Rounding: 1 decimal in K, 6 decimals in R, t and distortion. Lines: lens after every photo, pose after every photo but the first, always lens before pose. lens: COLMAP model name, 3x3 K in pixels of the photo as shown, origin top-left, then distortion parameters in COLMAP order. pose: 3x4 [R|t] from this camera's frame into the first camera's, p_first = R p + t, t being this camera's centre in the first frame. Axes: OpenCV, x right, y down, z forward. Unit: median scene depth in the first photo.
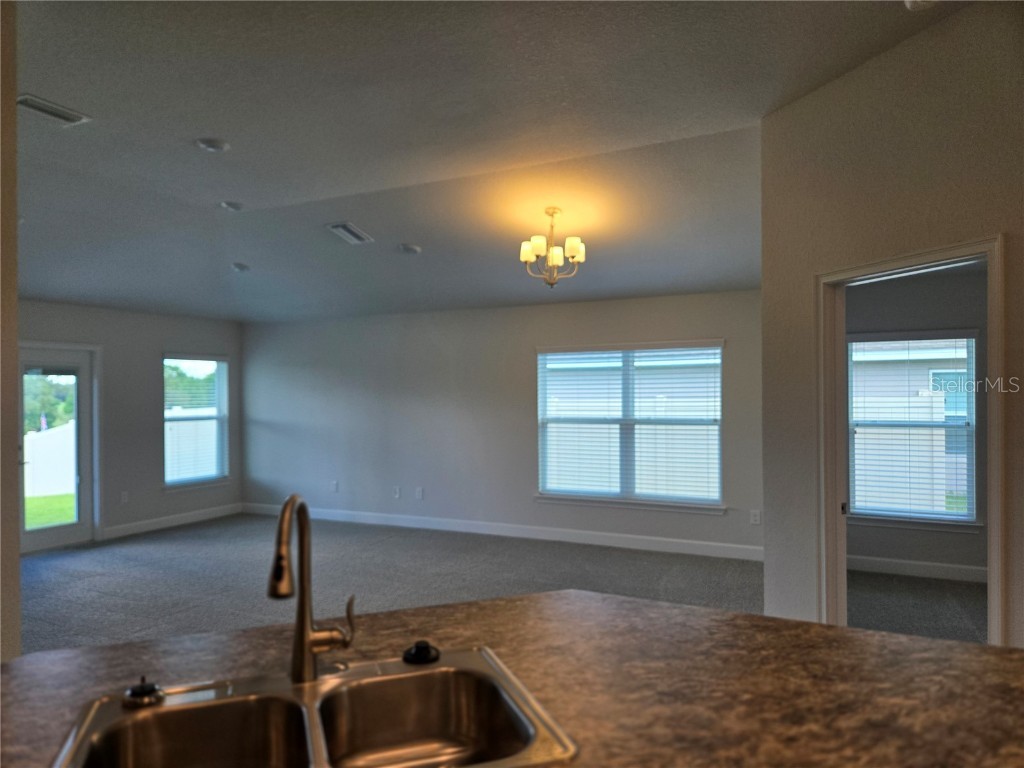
lens RADIAL K [[694.2, 0, 497.4], [0, 694.2, 400.0], [0, 0, 1]] dist [0.033160, -0.004276]
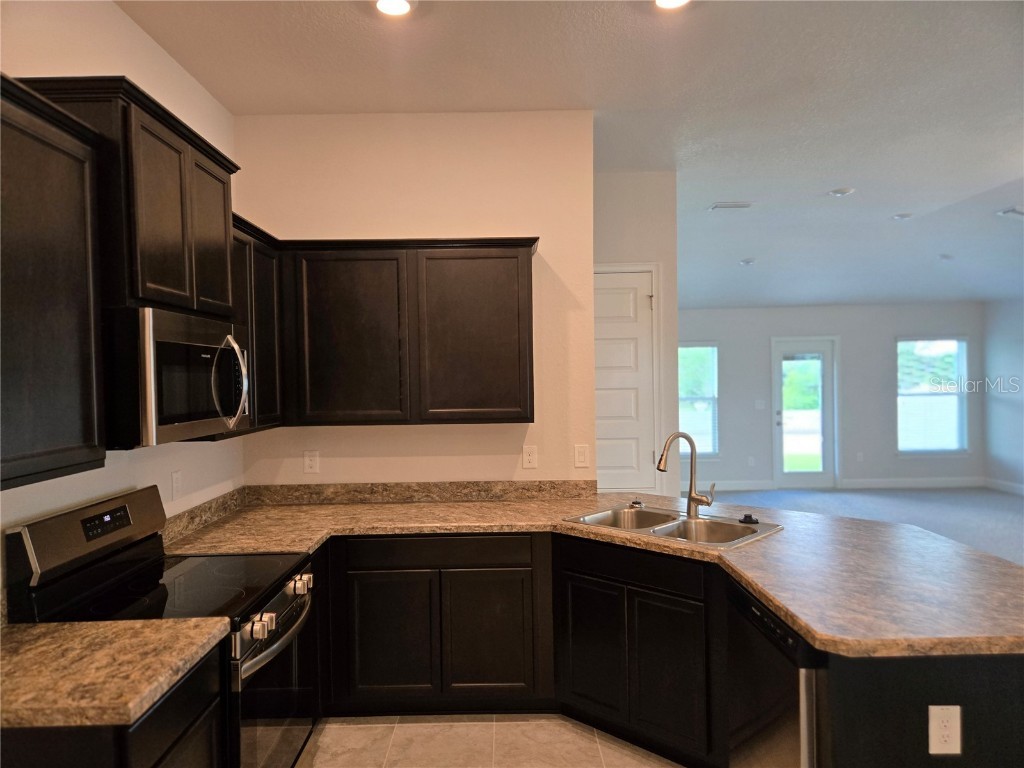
lens RADIAL K [[694.2, 0, 516.8], [0, 694.2, 384.1], [0, 0, 1]] dist [0.033160, -0.004276]
pose [[0.459584, 0.007501, -0.888103, 0.253051], [0.007816, 0.999891, 0.012490, -0.008416], [0.888100, -0.012681, 0.459475, -0.088413]]
